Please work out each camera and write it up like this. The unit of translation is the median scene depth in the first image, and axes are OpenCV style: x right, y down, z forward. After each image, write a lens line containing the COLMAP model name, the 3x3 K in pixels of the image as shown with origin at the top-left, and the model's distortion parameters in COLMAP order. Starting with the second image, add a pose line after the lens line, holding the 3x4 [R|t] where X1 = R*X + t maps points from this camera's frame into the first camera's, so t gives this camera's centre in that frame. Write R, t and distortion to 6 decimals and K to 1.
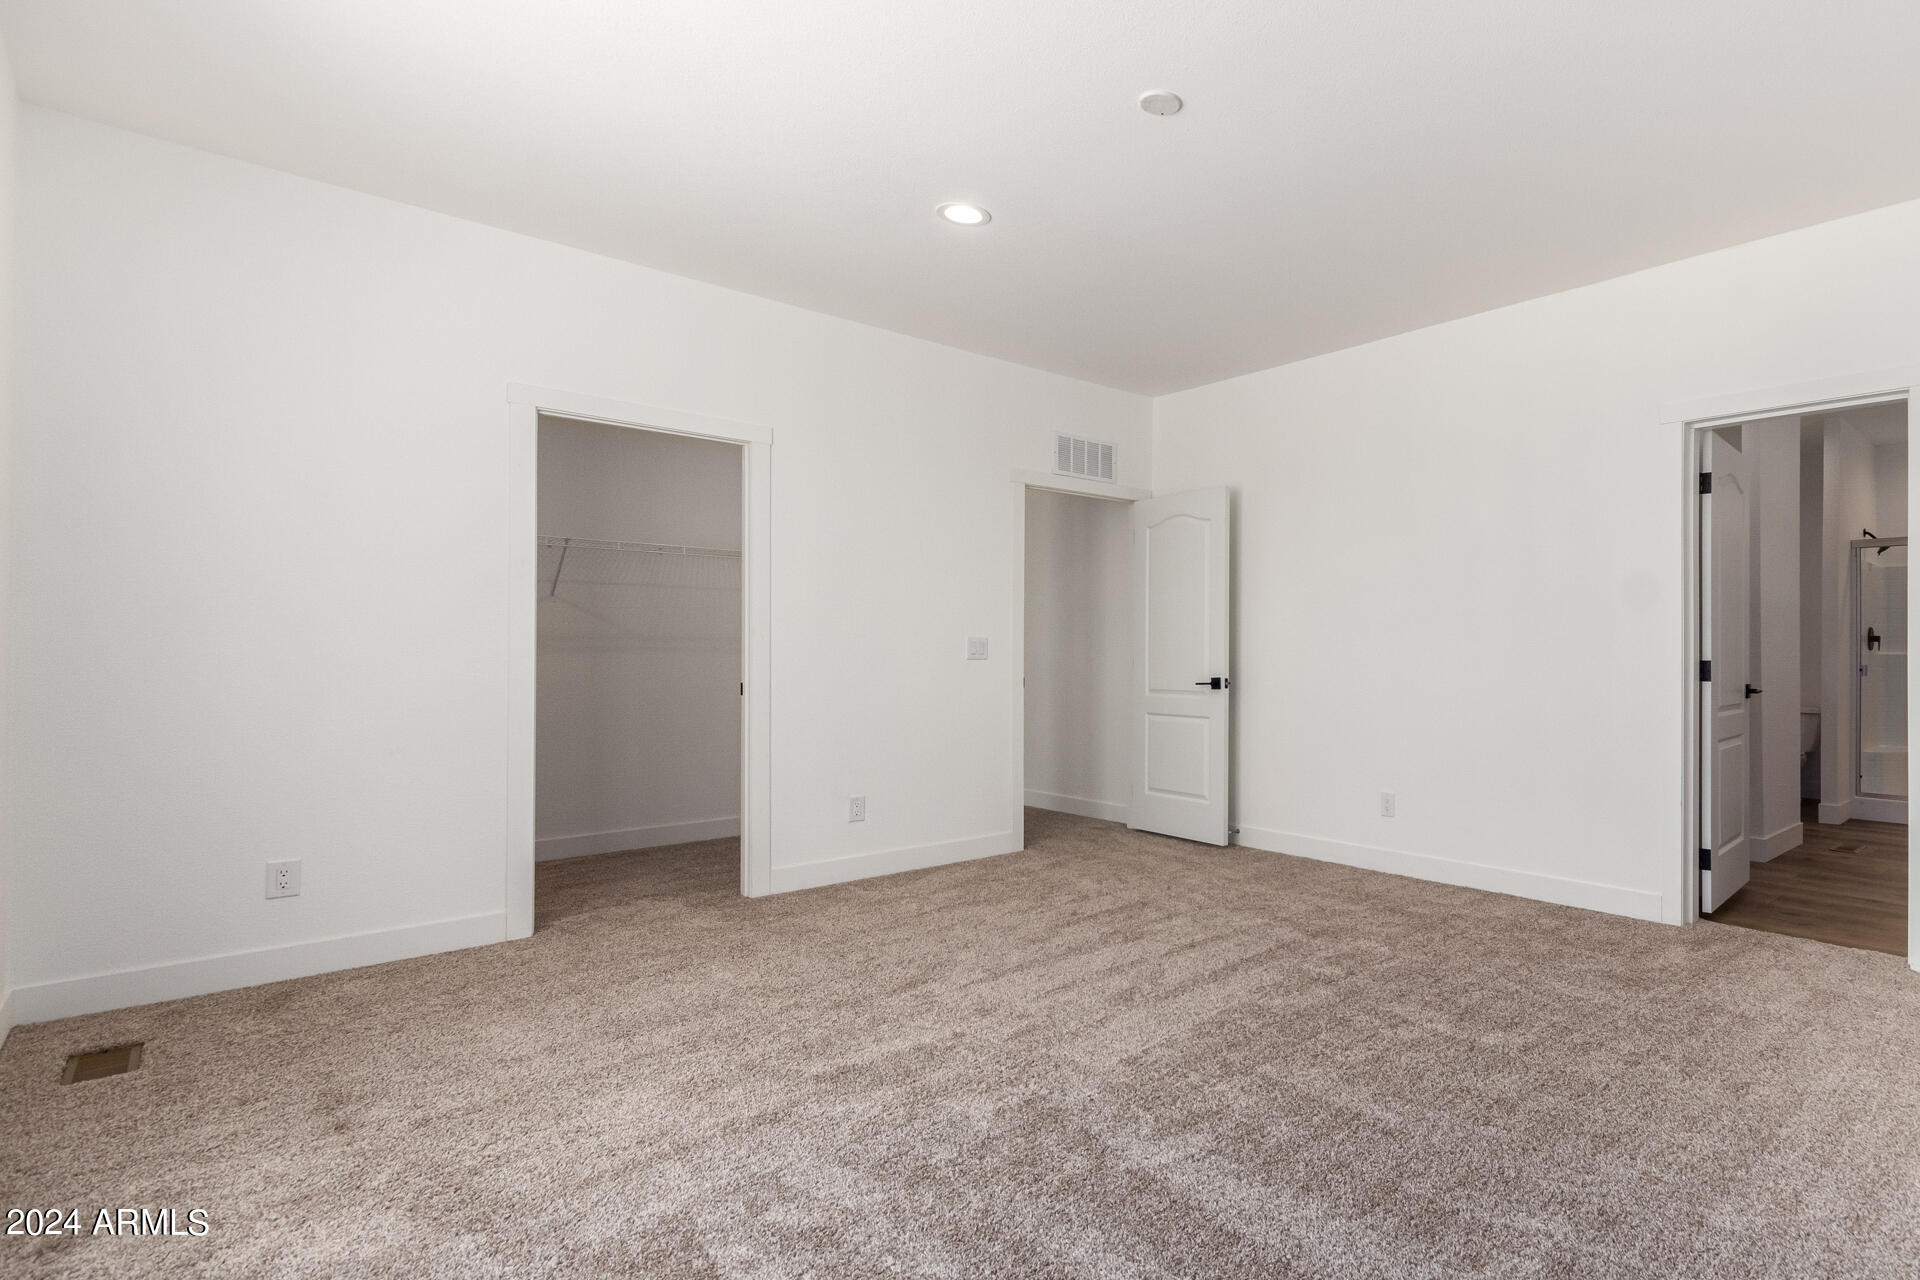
lens RADIAL K [[905.4, 0, 961.4], [0, 905.4, 647.1], [0, 0, 1]] dist [0.002095, 0.000174]
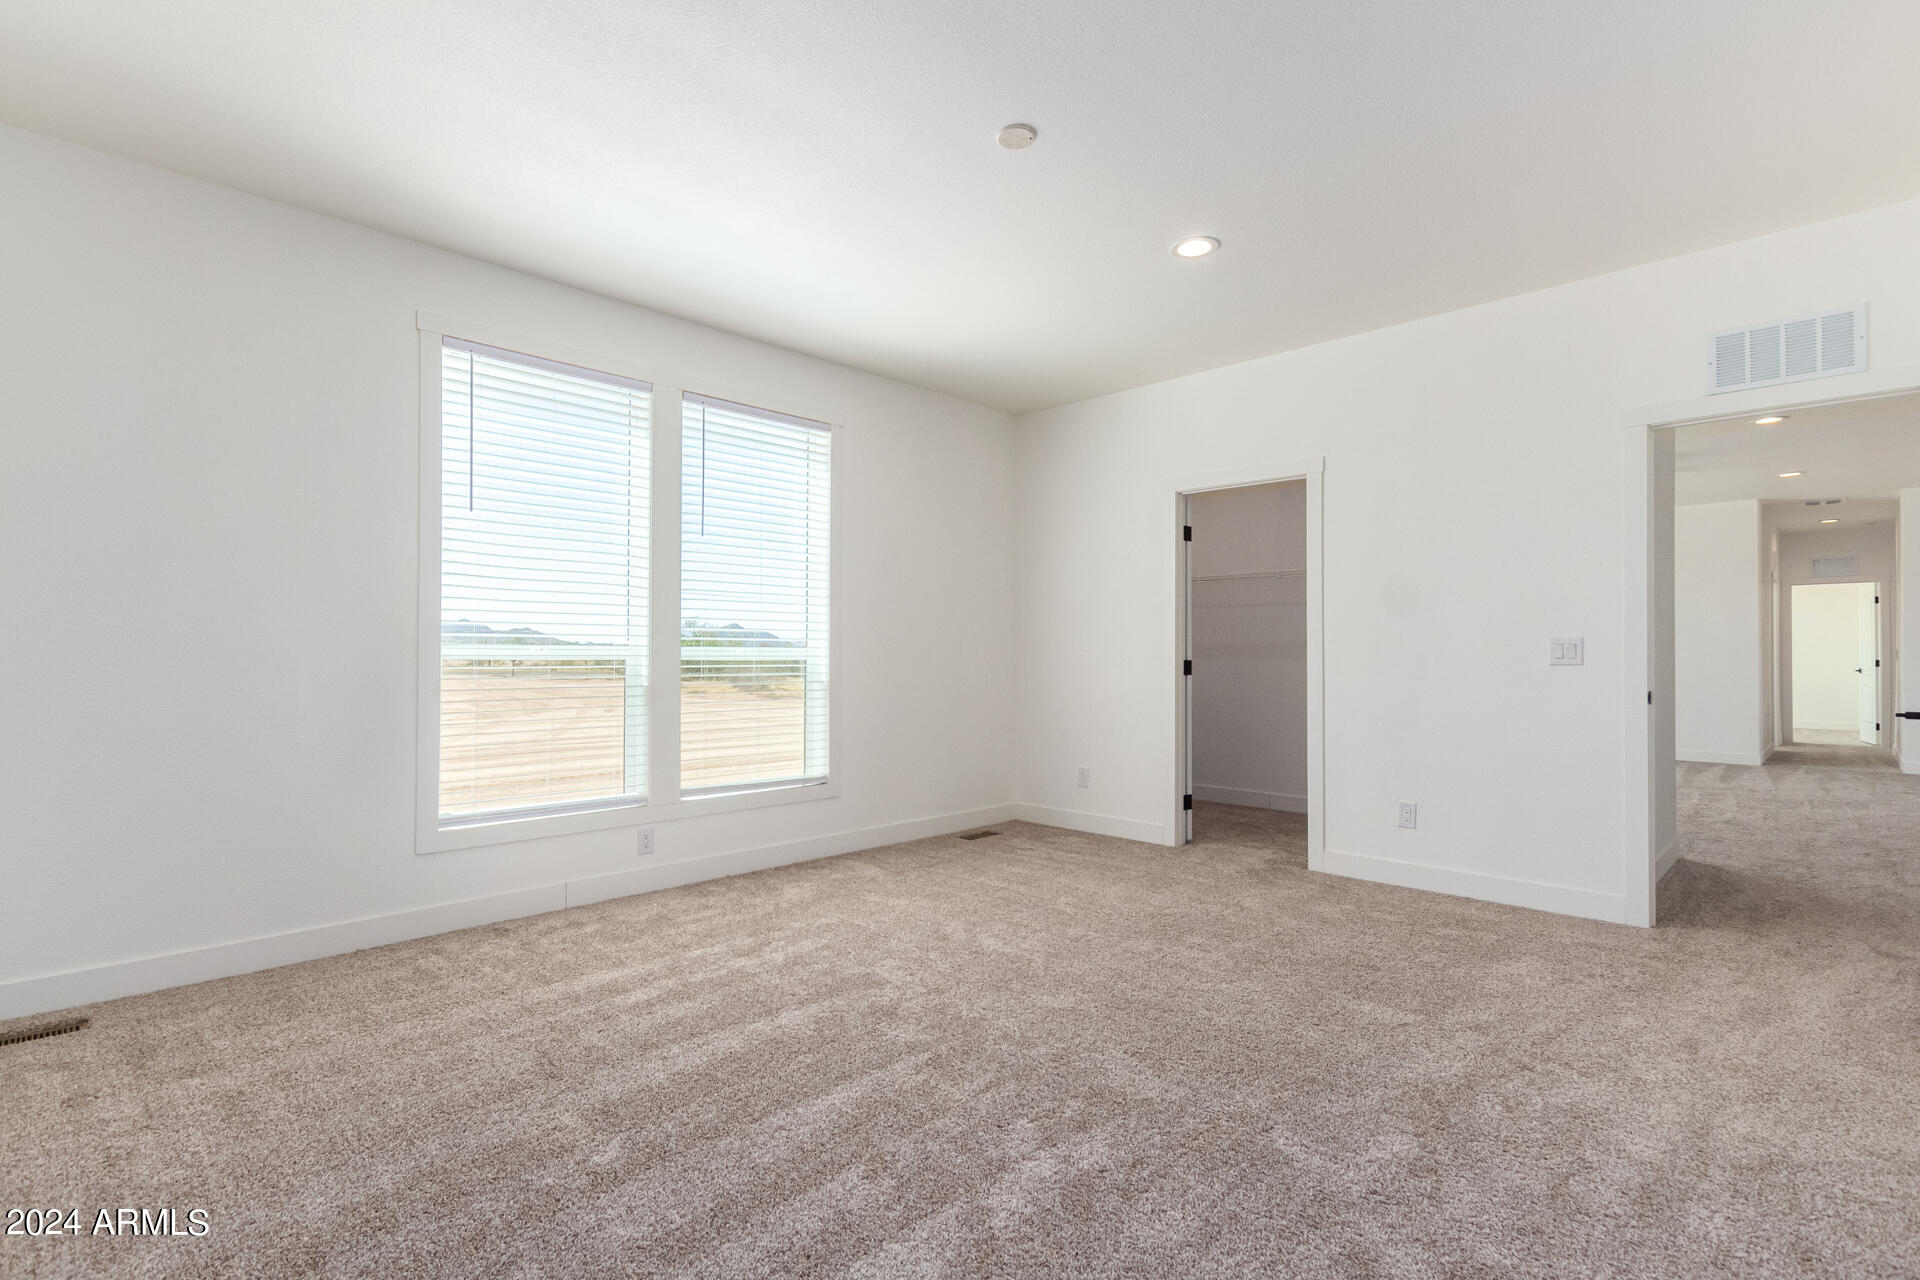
lens RADIAL K [[905.4, 0, 961.4], [0, 905.4, 647.1], [0, 0, 1]] dist [0.002095, 0.000174]
pose [[0.108791, -0.016639, -0.993925, 0.870294], [-0.004143, 0.999844, -0.017192, 0.016076], [0.994056, 0.005988, 0.108705, 0.431407]]
